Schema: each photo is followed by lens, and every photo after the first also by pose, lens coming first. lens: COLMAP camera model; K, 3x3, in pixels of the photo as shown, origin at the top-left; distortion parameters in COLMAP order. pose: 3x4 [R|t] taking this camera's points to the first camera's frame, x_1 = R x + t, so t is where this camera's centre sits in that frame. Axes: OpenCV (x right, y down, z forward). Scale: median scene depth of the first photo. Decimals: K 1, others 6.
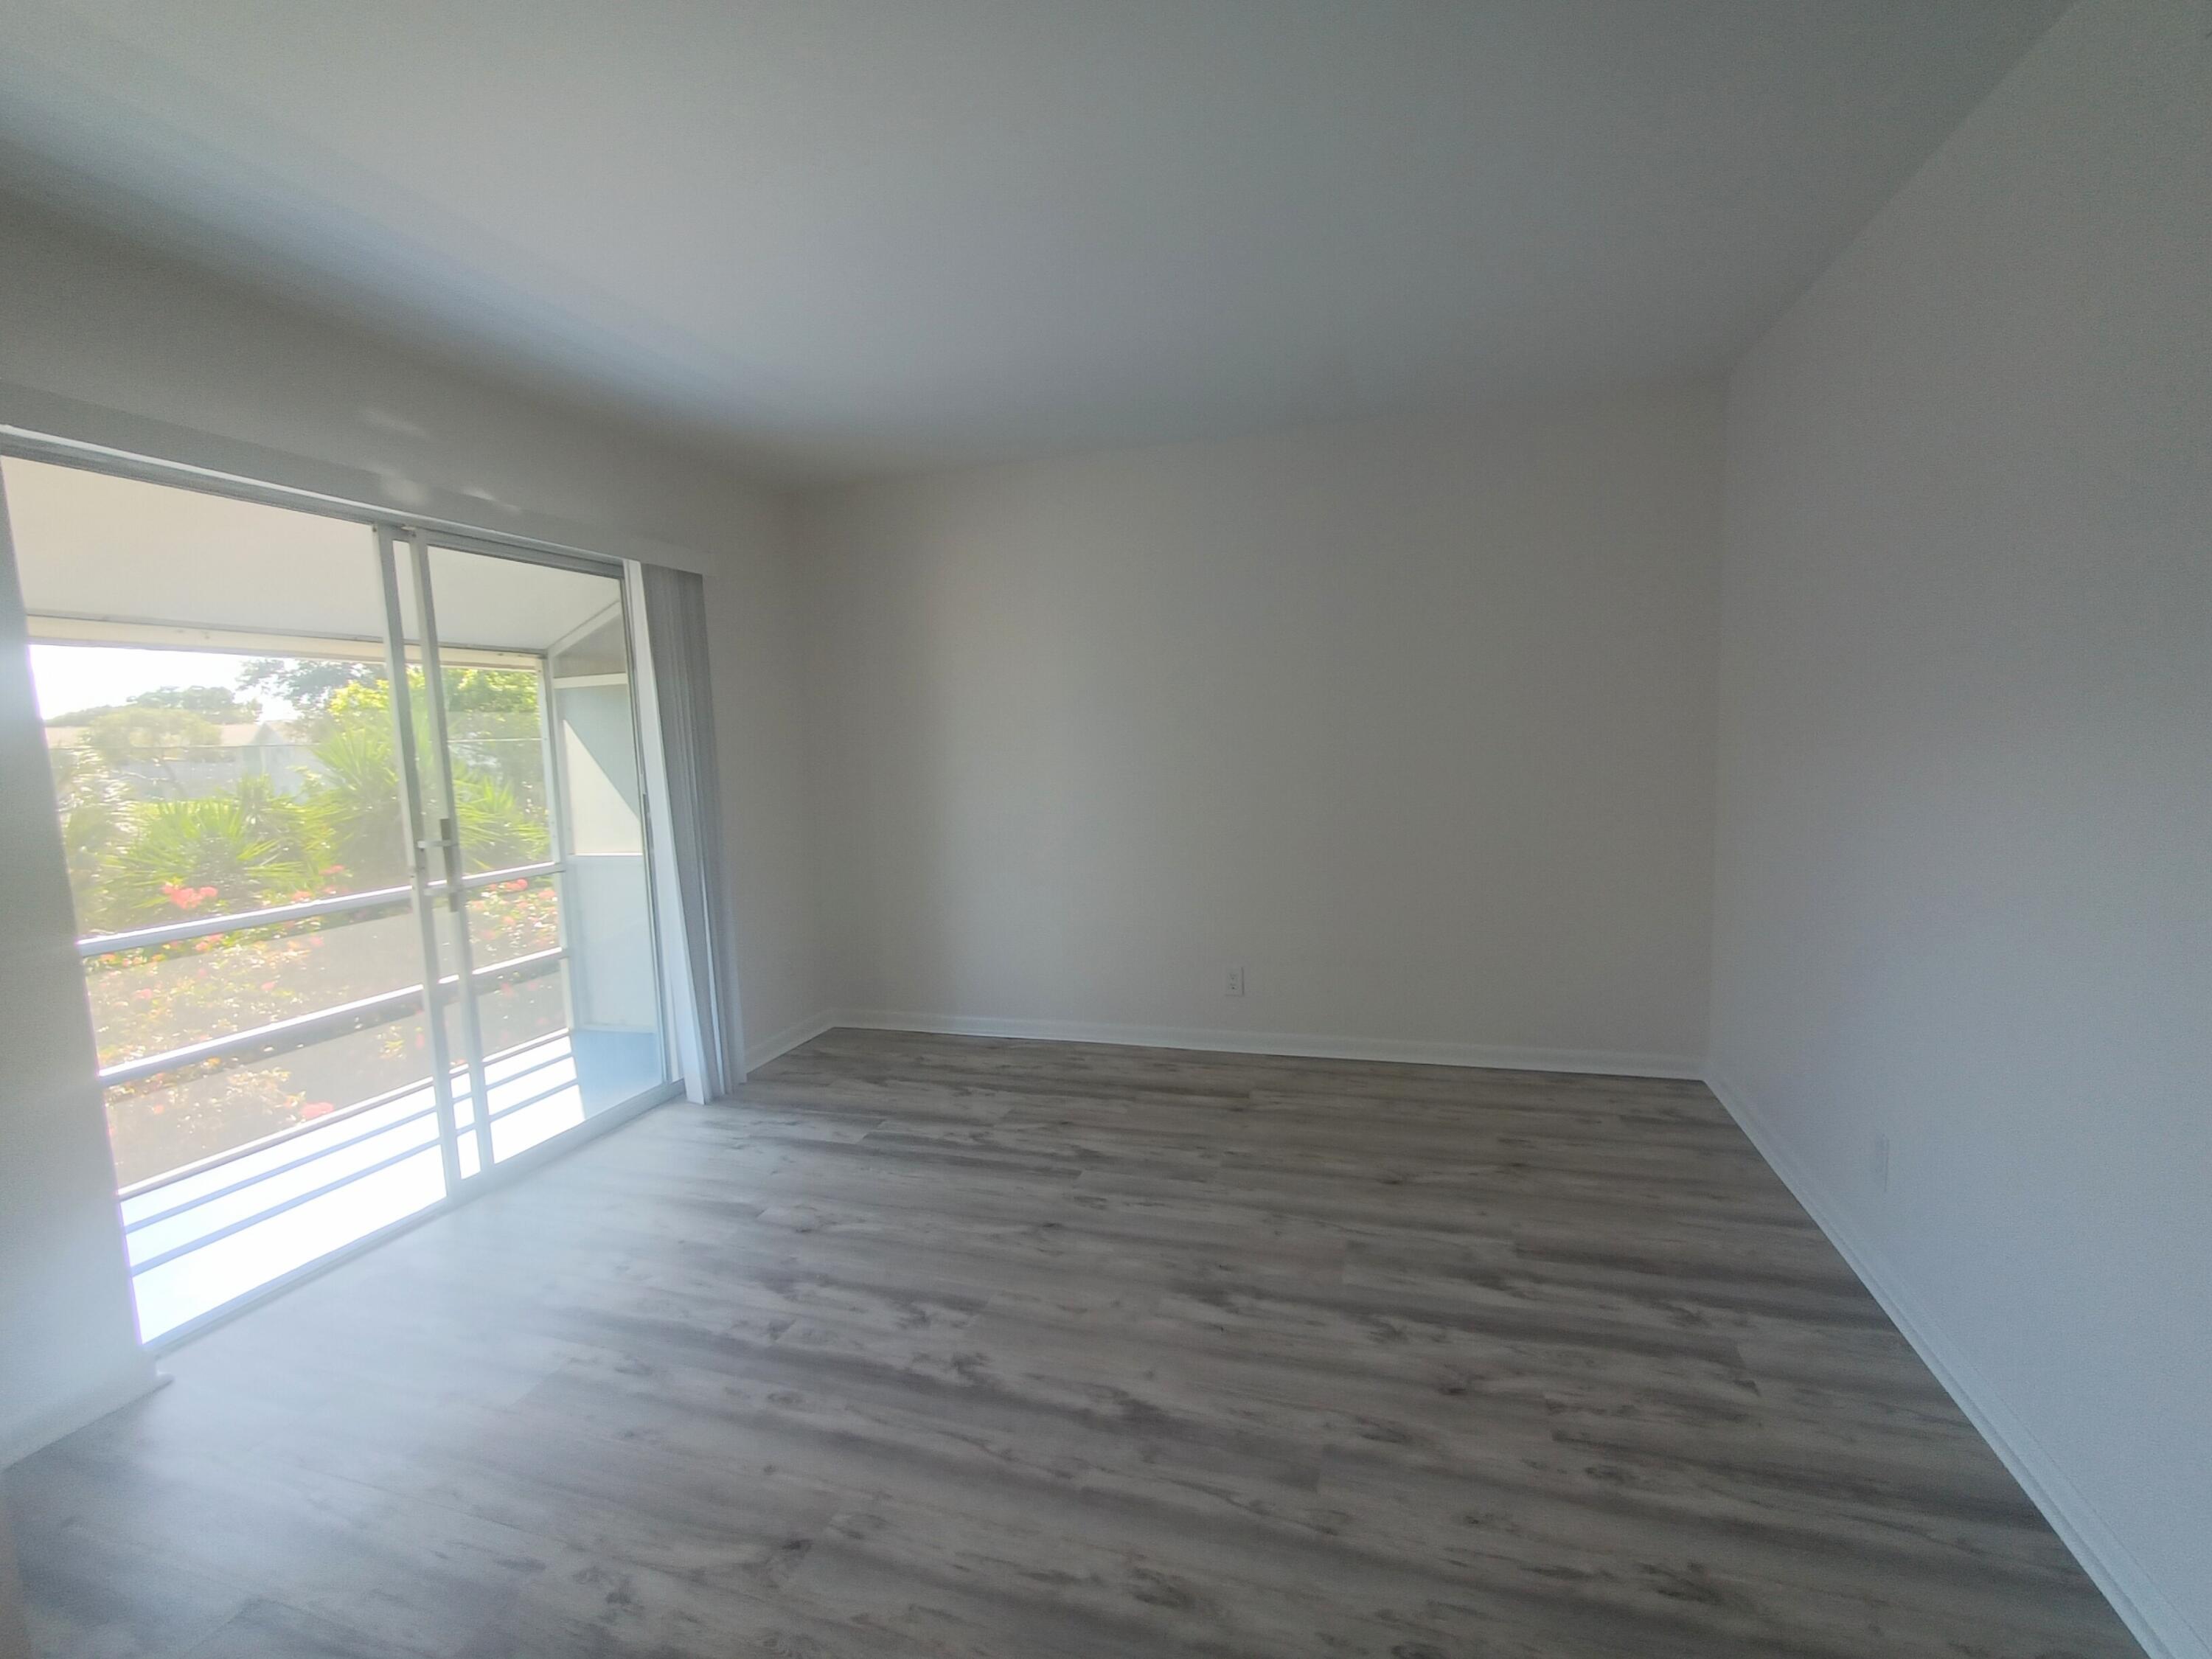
lens RADIAL K [[981.4, 0, 1106.6], [0, 981.4, 825.2], [0, 0, 1]] dist [-0.008124, 0.001137]
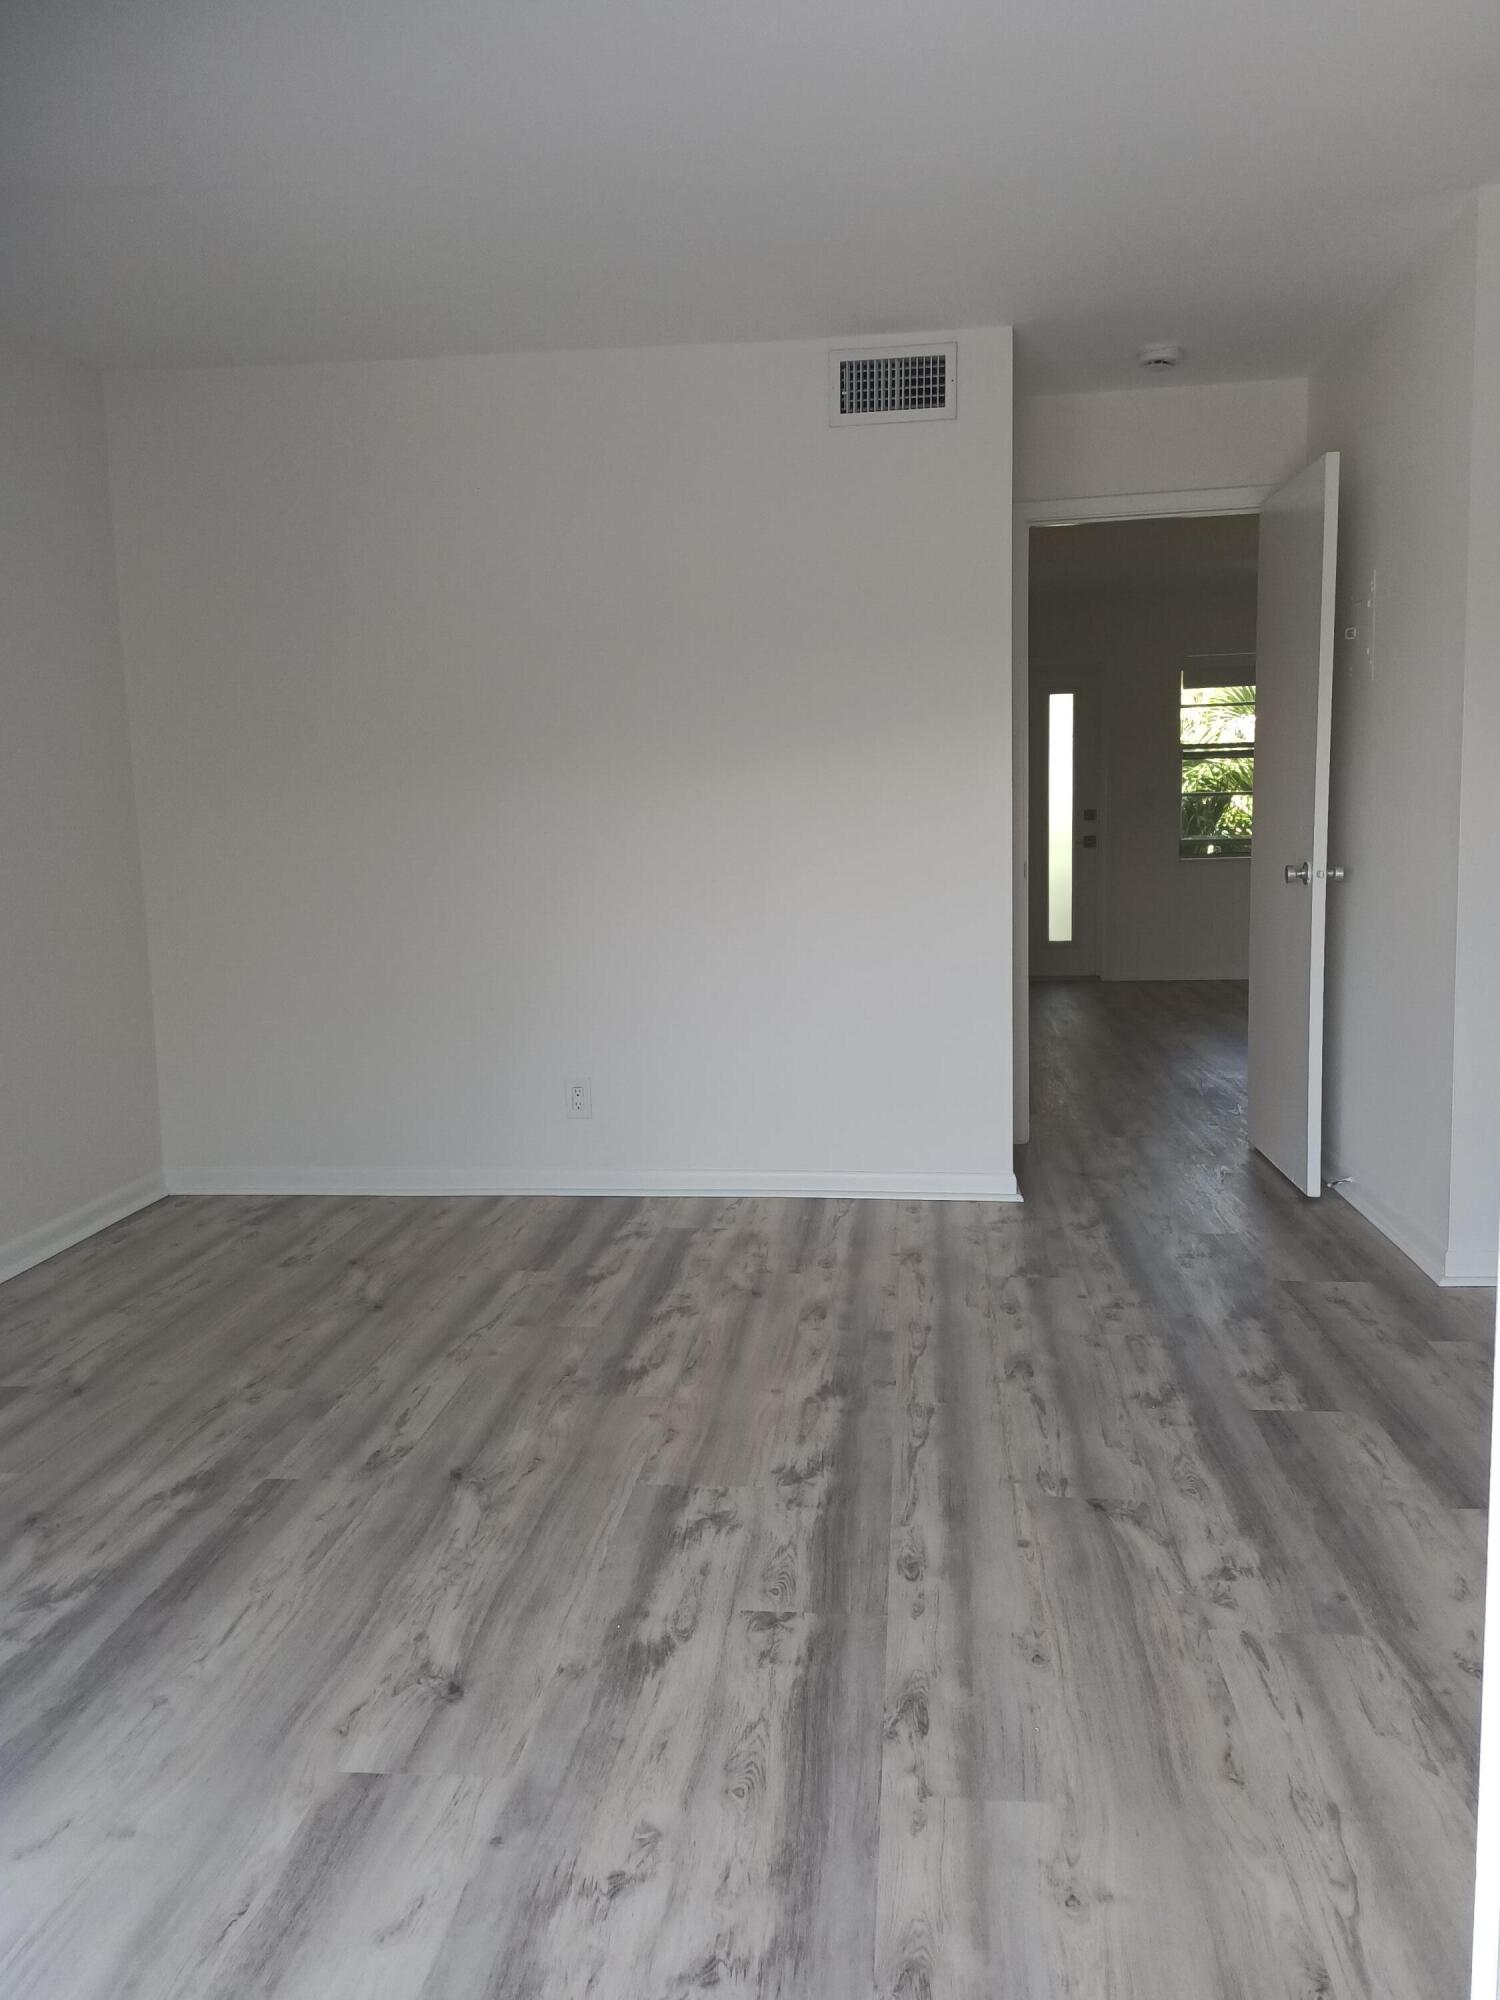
lens RADIAL K [[1494.8, 0, 749.1], [0, 1494.8, 994.9], [0, 0, 1]] dist [0.053793, -0.076159]
pose [[-0.188971, -0.079854, 0.978730, -0.919787], [0.130615, 0.985788, 0.105649, 0.014936], [-0.973257, 0.147802, -0.175855, 0.833175]]
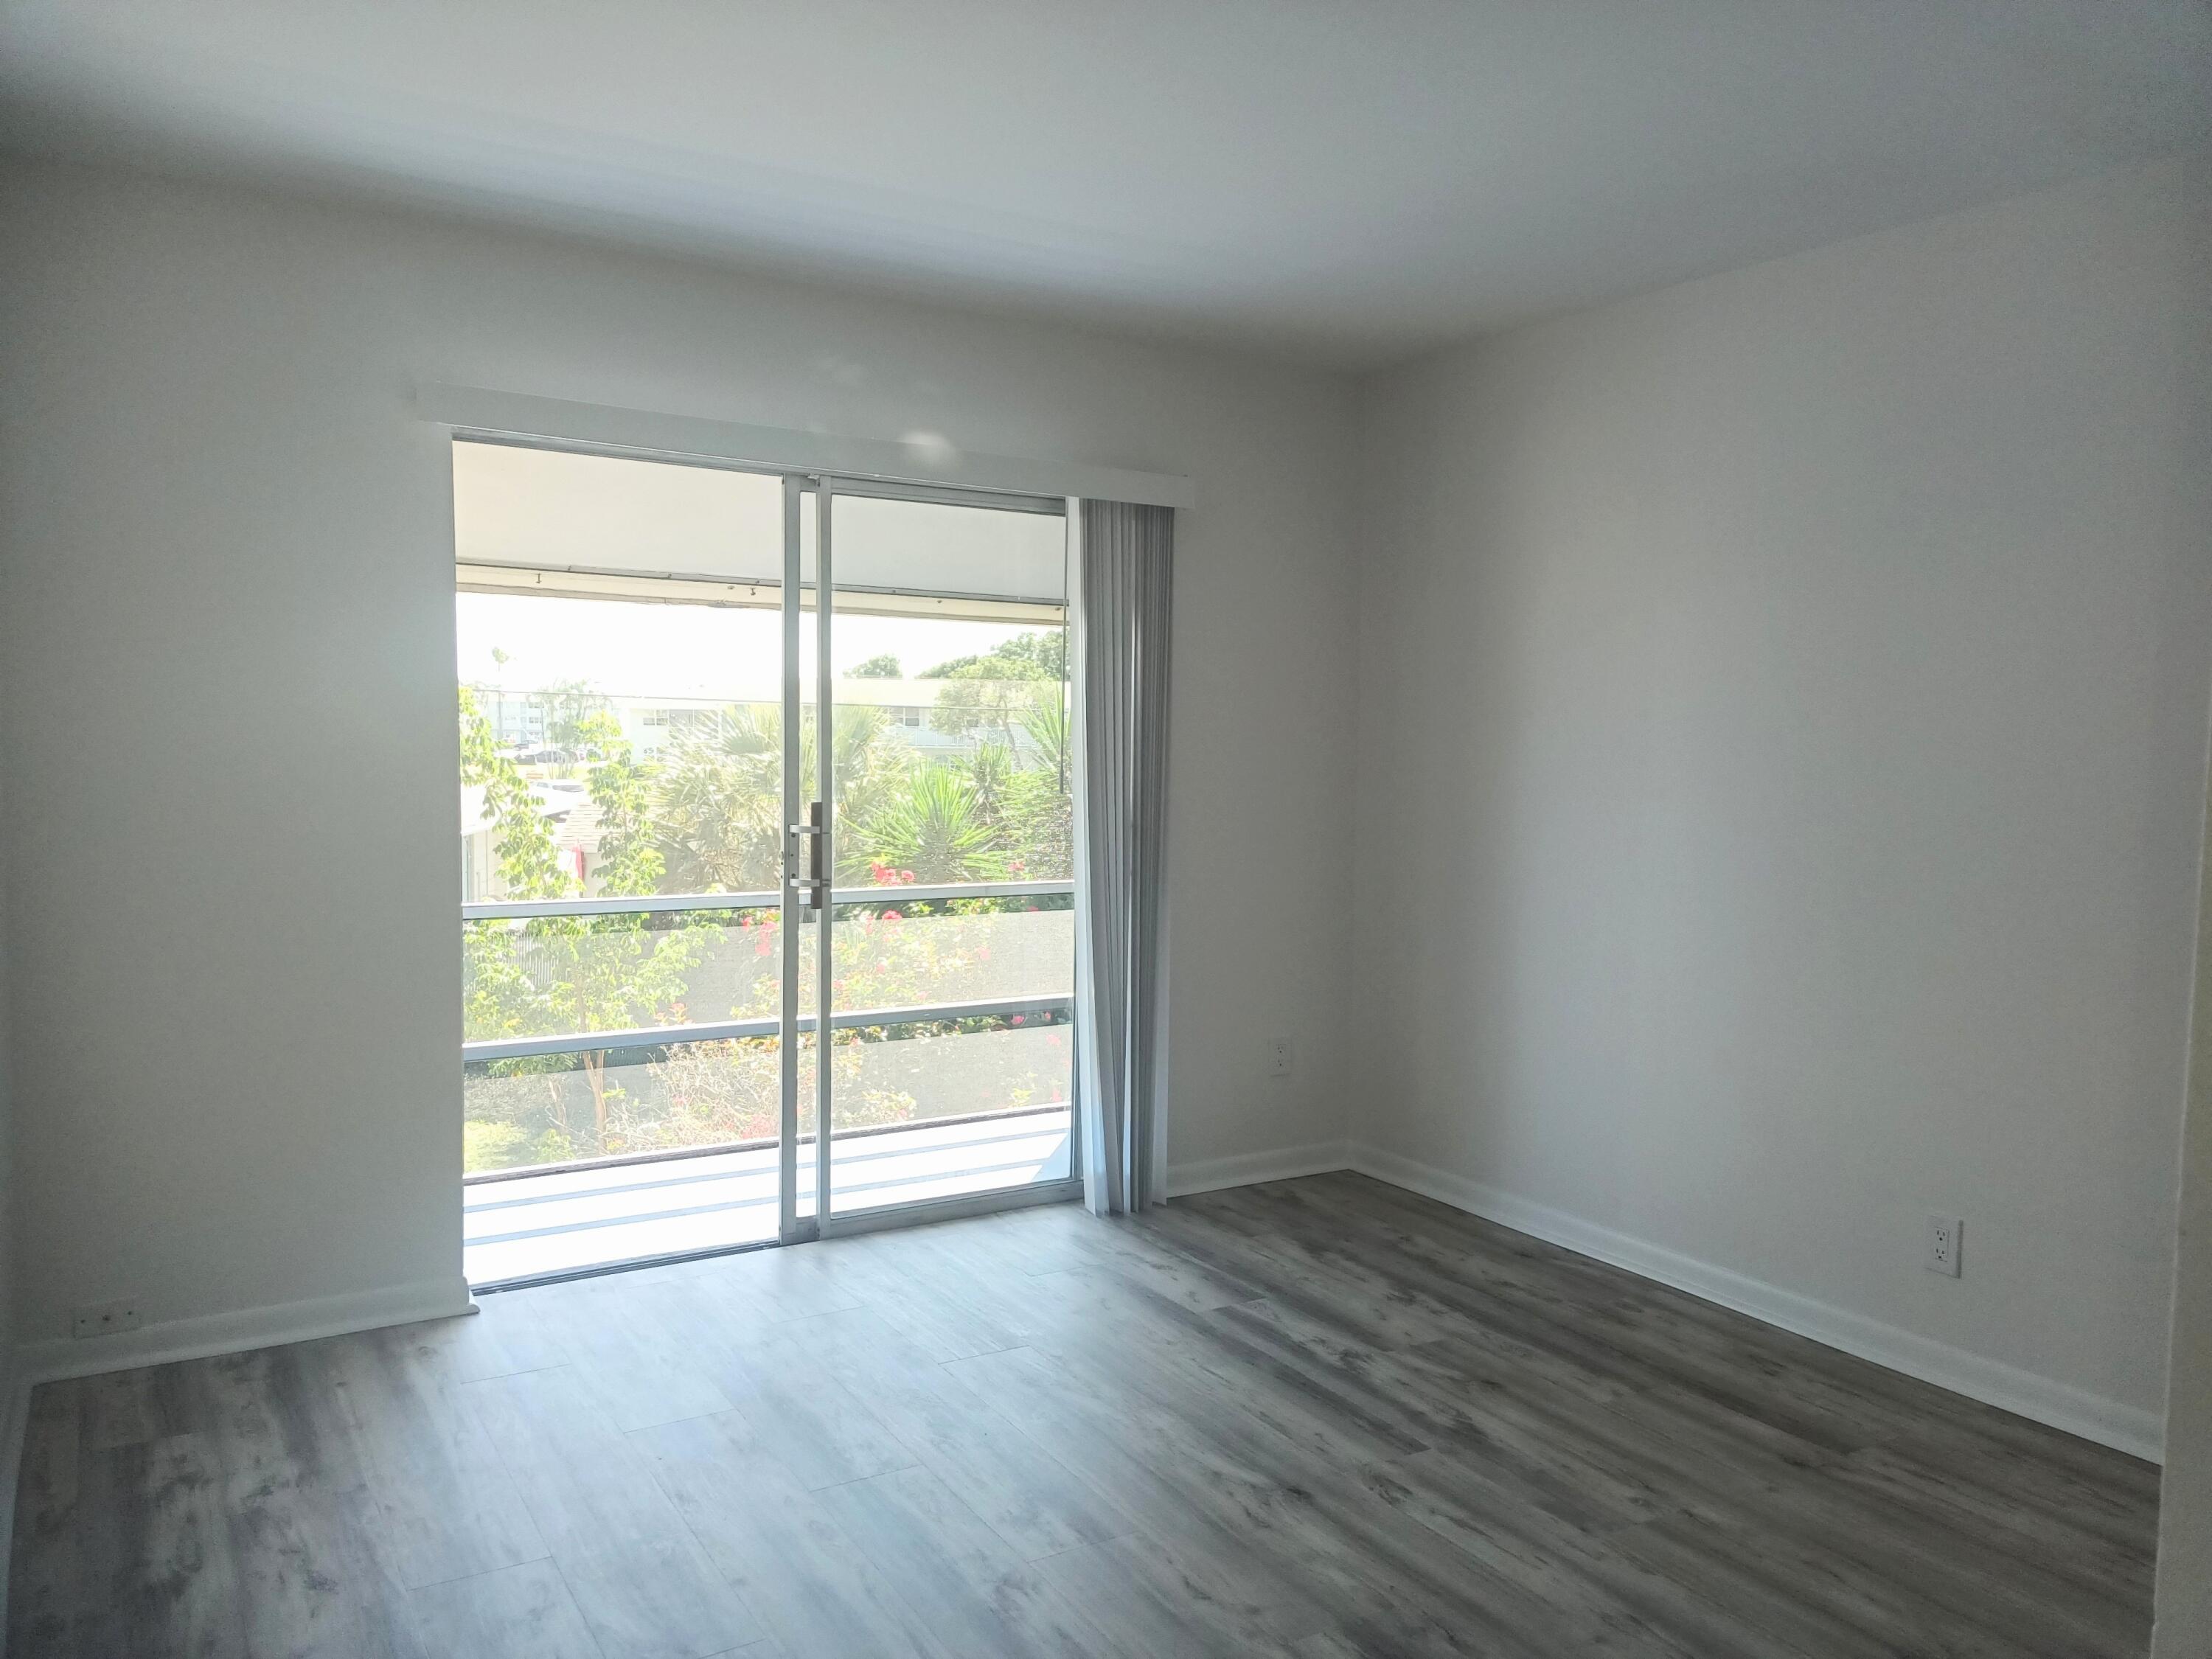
lens RADIAL K [[1653.2, 0, 1101.8], [0, 1653.2, 832.6], [0, 0, 1]] dist [0.053793, -0.076159]
pose [[0.747901, 0.093588, -0.657179, 0.475733], [-0.111663, 0.993641, 0.014426, -0.028263], [0.654351, 0.062593, 0.753596, 0.040854]]
